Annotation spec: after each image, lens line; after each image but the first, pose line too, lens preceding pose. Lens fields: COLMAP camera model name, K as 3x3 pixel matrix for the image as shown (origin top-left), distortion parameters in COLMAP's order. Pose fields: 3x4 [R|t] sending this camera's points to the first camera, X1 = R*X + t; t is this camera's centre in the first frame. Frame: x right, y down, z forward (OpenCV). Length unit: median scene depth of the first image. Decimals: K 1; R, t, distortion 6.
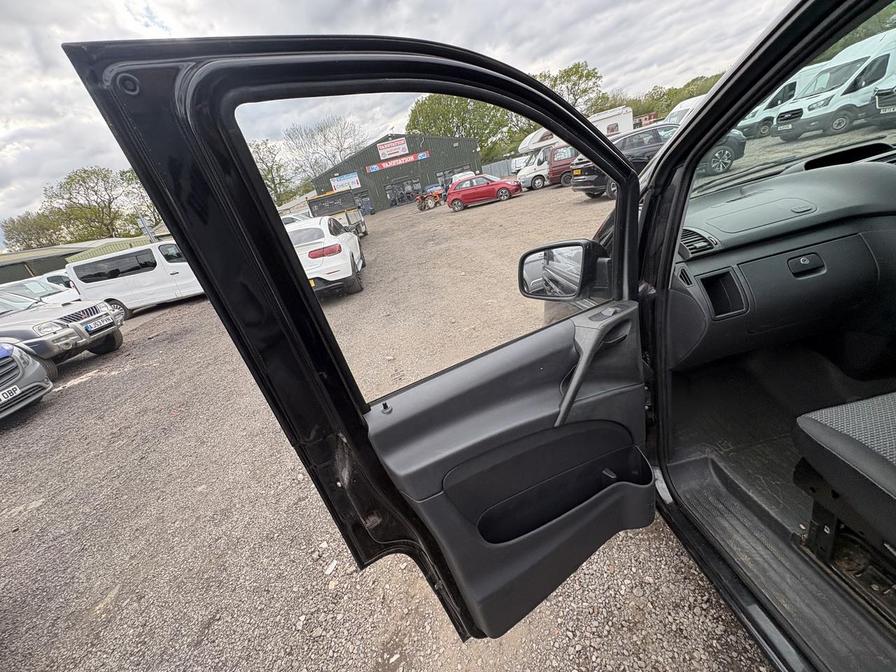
lens RADIAL K [[355.5, 0, 443.4], [0, 355.5, 336.3], [0, 0, 1]] dist [-0.003158, 0.001148]
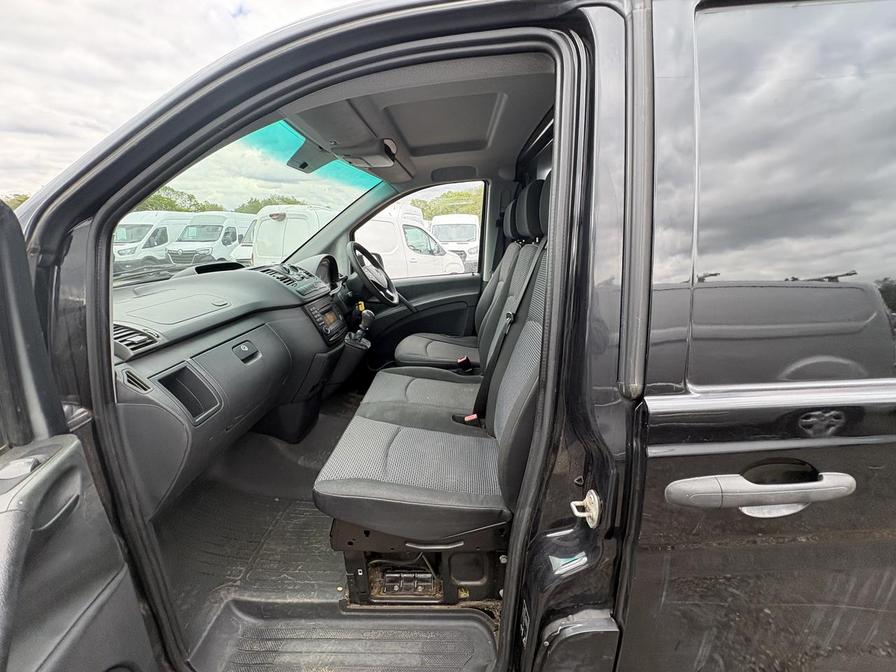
lens RADIAL K [[355.5, 0, 450.6], [0, 355.5, 333.4], [0, 0, 1]] dist [-0.003158, 0.001148]
pose [[0.087496, -0.023972, 0.995876, 0.036644], [0.377964, 0.925756, -0.010923, -0.011069], [-0.921677, 0.377361, 0.090061, 0.311221]]
